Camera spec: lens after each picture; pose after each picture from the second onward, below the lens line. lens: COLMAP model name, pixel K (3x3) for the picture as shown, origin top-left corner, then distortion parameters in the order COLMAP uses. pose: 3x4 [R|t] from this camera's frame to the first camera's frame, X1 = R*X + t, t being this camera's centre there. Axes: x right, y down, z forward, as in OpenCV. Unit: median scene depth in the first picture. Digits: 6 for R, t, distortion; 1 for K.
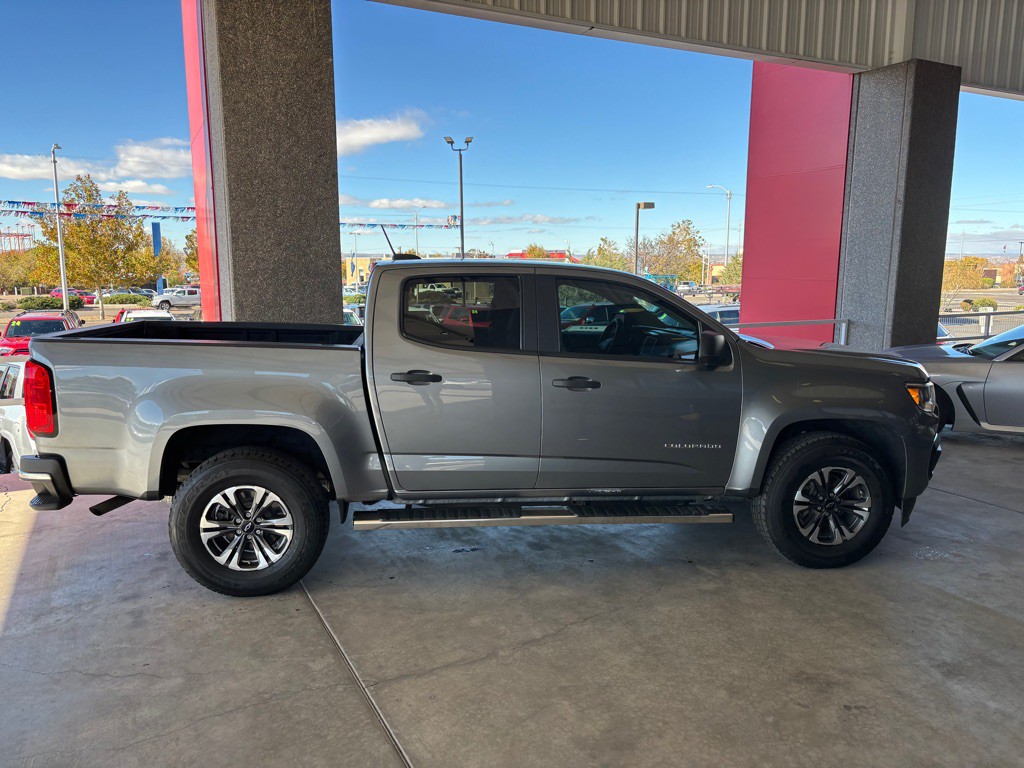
lens RADIAL K [[774.6, 0, 509.0], [0, 774.6, 388.0], [0, 0, 1]] dist [0.060578, -0.058535]
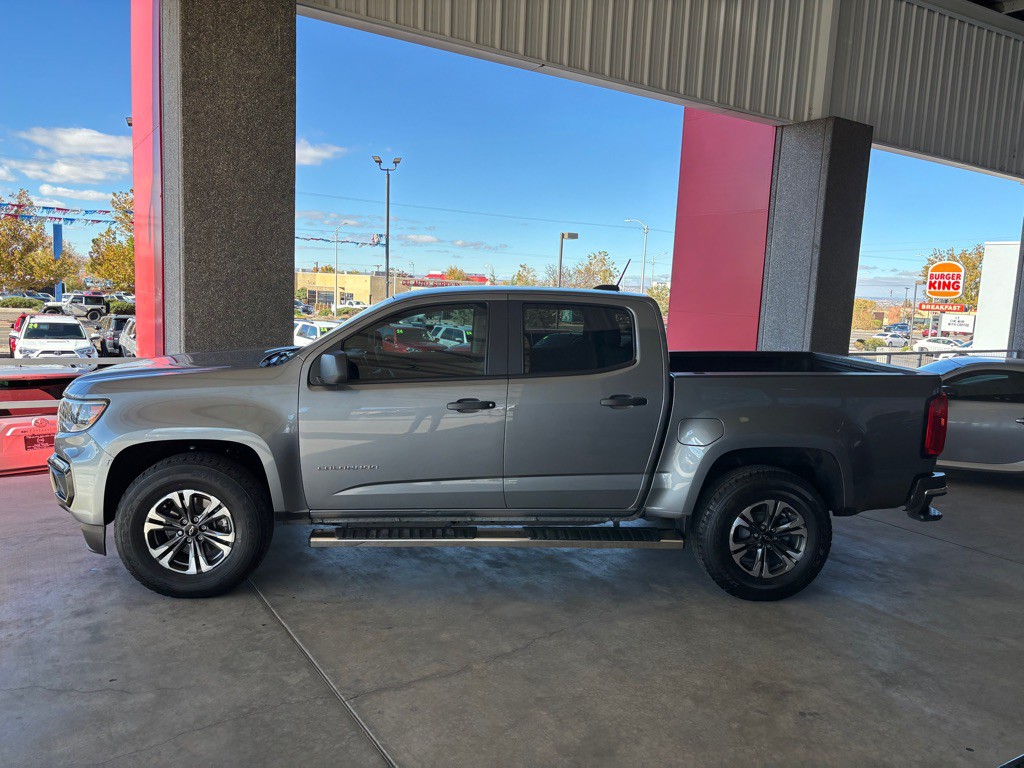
lens RADIAL K [[774.6, 0, 507.0], [0, 774.6, 384.8], [0, 0, 1]] dist [0.060578, -0.058535]
pose [[0.993585, 0.033663, 0.107963, -0.069054], [-0.030095, 0.998951, -0.034509, 0.003221], [-0.109011, 0.031039, 0.993556, -0.026703]]
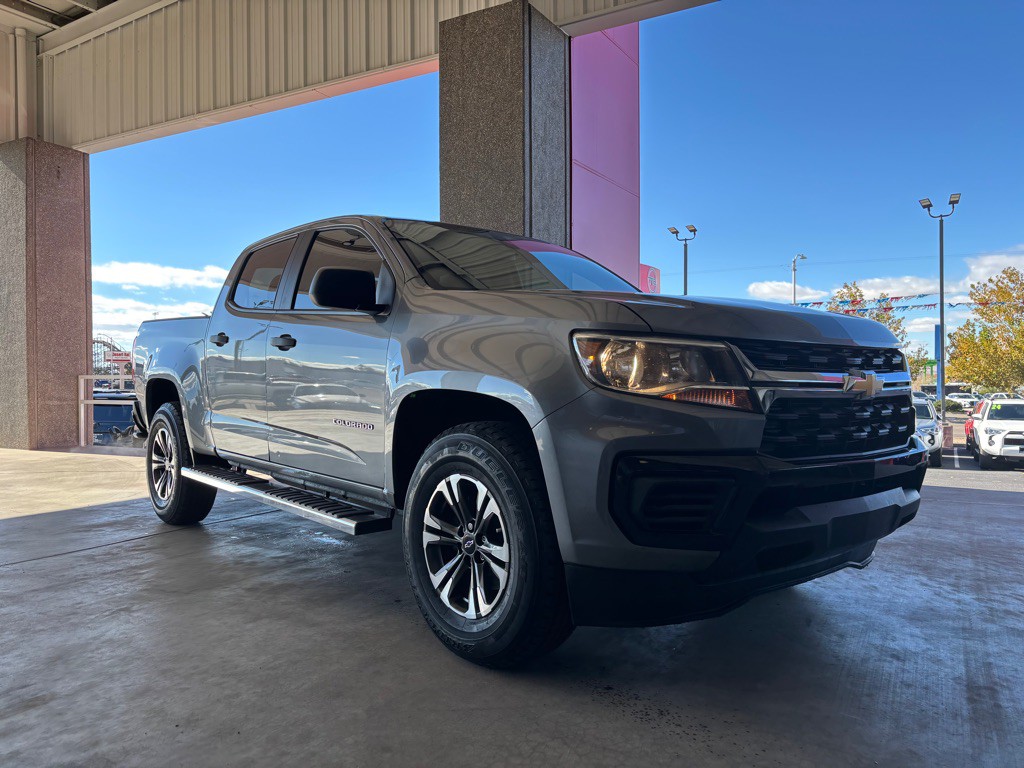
lens RADIAL K [[772.7, 0, 506.3], [0, 772.7, 378.1], [0, 0, 1]] dist [0.063909, -0.065075]
pose [[0.546138, -0.001383, -0.837694, 0.866130], [-0.128900, 0.987950, -0.085669, 0.069955], [0.827718, 0.154766, 0.539379, 0.660242]]
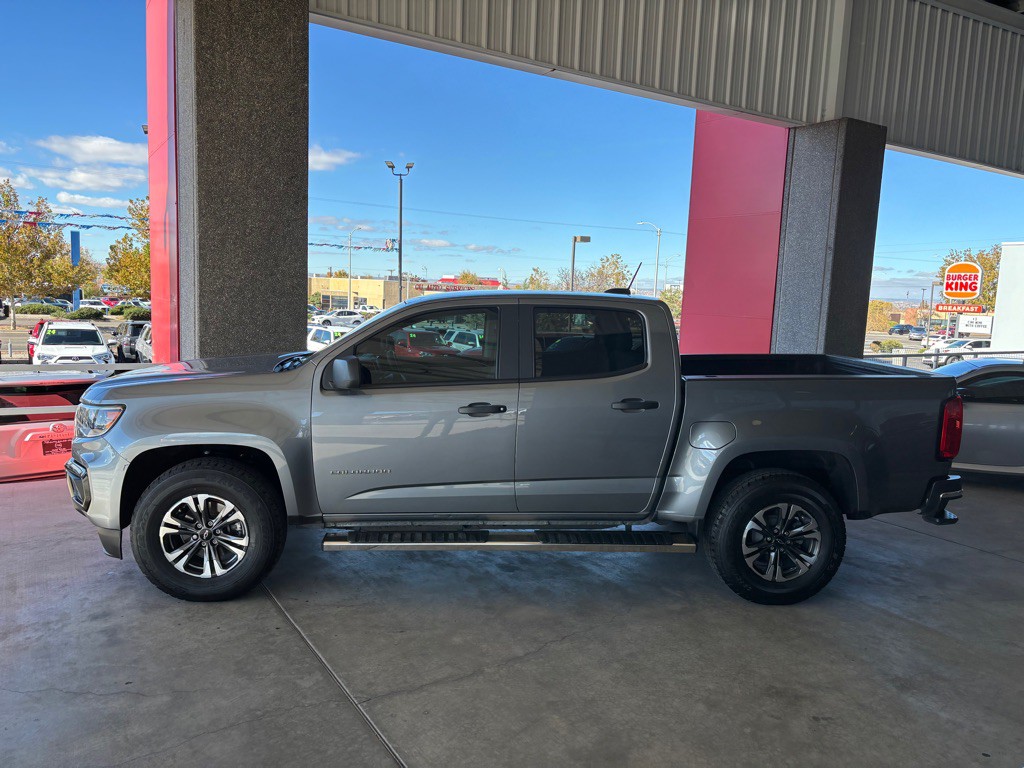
lens RADIAL K [[774.6, 0, 507.4], [0, 774.6, 384.9], [0, 0, 1]] dist [0.060578, -0.058535]
pose [[0.995372, 0.030113, 0.091261, -0.066819], [-0.026686, 0.998901, -0.038540, 0.002722], [-0.092321, 0.035926, 0.995081, -0.029406]]
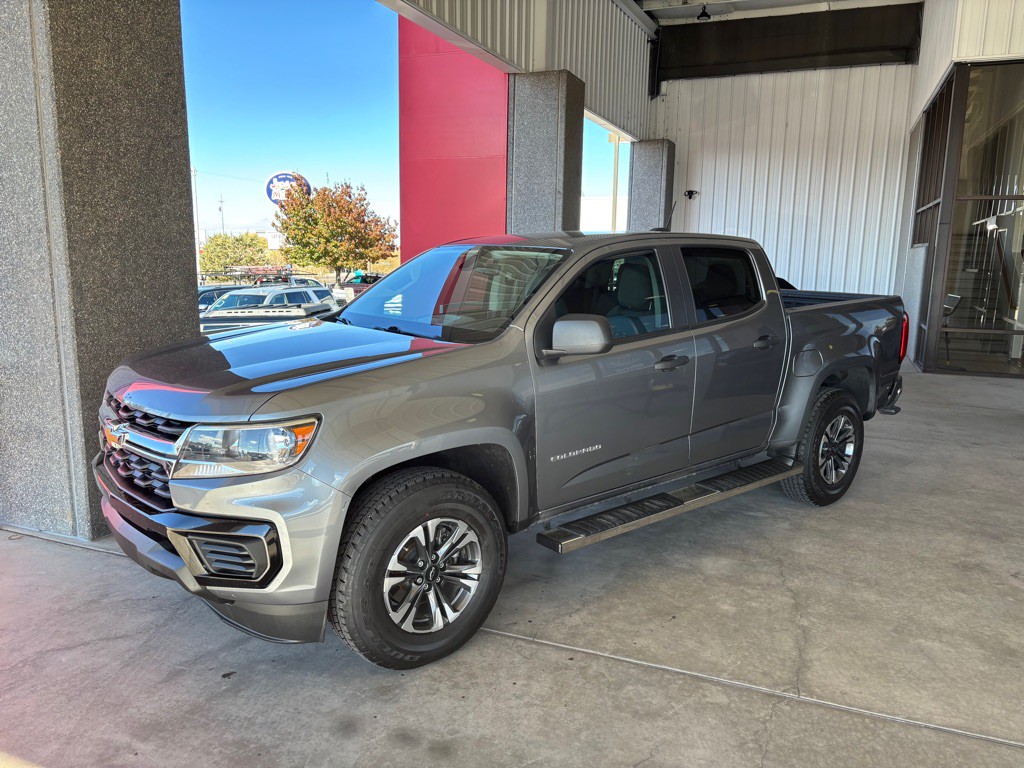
lens RADIAL K [[774.6, 0, 516.6], [0, 774.6, 387.1], [0, 0, 1]] dist [0.060578, -0.058535]
pose [[0.752944, -0.101454, 0.650217, -0.685443], [0.088675, 0.994675, 0.052516, -0.035170], [-0.652083, 0.018116, 0.757931, 0.359005]]
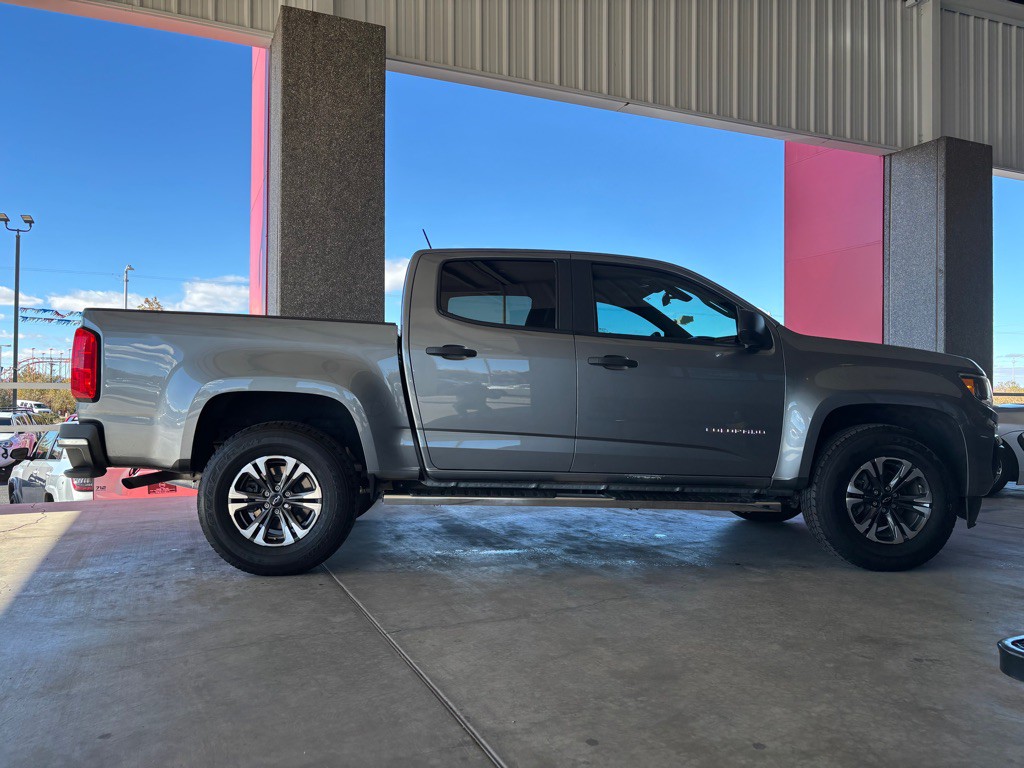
lens RADIAL K [[774.6, 0, 507.2], [0, 774.6, 378.7], [0, 0, 1]] dist [0.060578, -0.058535]
pose [[0.998395, 0.005424, -0.056373, 0.007667], [-0.015321, 0.984152, -0.176661, 0.171196], [0.054522, 0.177241, 0.982656, 0.024399]]
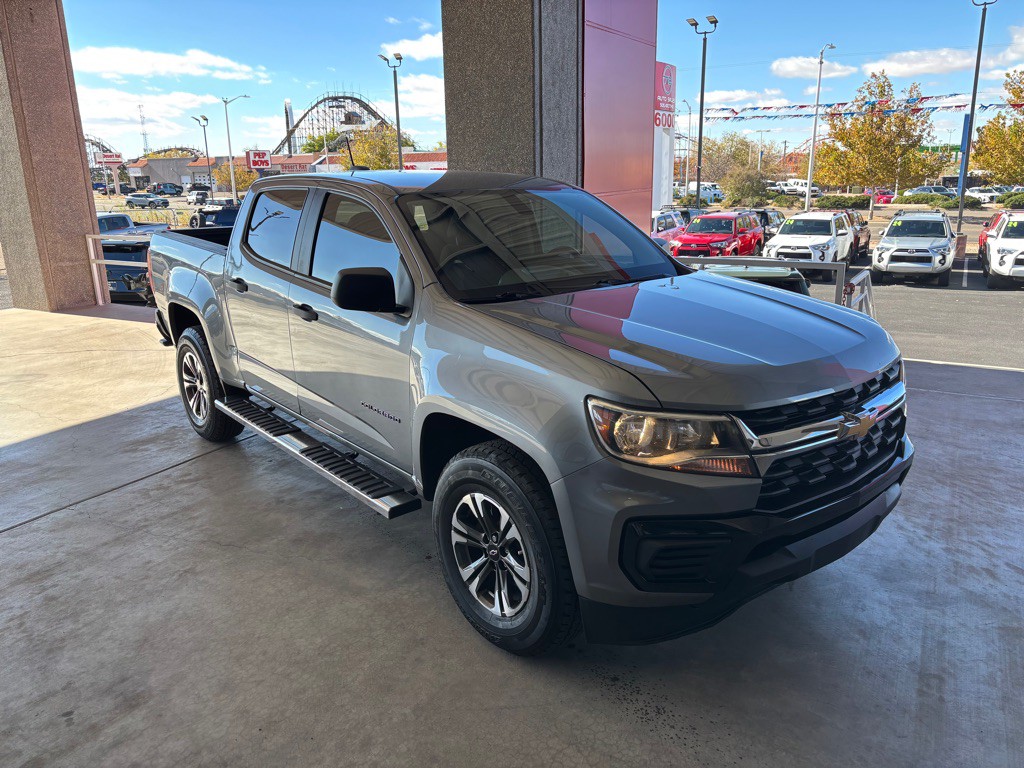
lens RADIAL K [[772.7, 0, 506.7], [0, 772.7, 376.3], [0, 0, 1]] dist [0.063909, -0.065075]
pose [[0.540518, 0.205239, -0.815915, 0.874992], [-0.112956, 0.978712, 0.171360, -0.102959], [0.833715, -0.000461, 0.552194, 0.618872]]
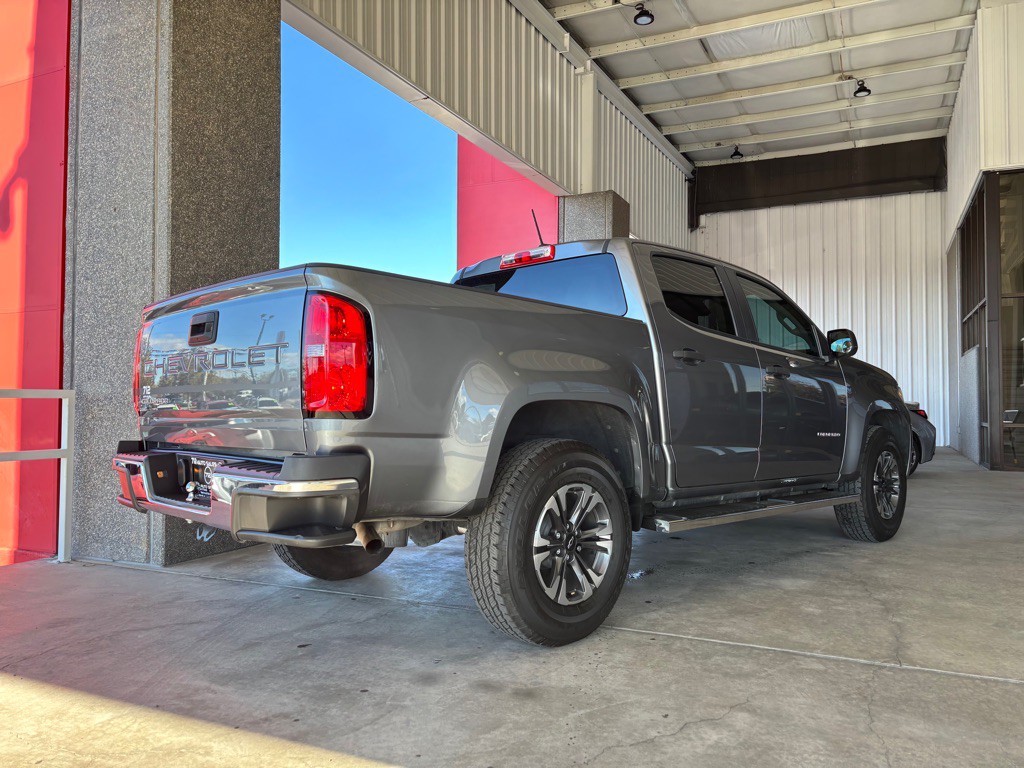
lens RADIAL K [[774.6, 0, 523.4], [0, 774.6, 376.4], [0, 0, 1]] dist [0.060578, -0.058535]
pose [[0.784140, 0.023402, 0.620143, -0.727744], [0.096245, 0.982612, -0.158778, 0.117901], [-0.613076, 0.184190, 0.768253, 0.371263]]
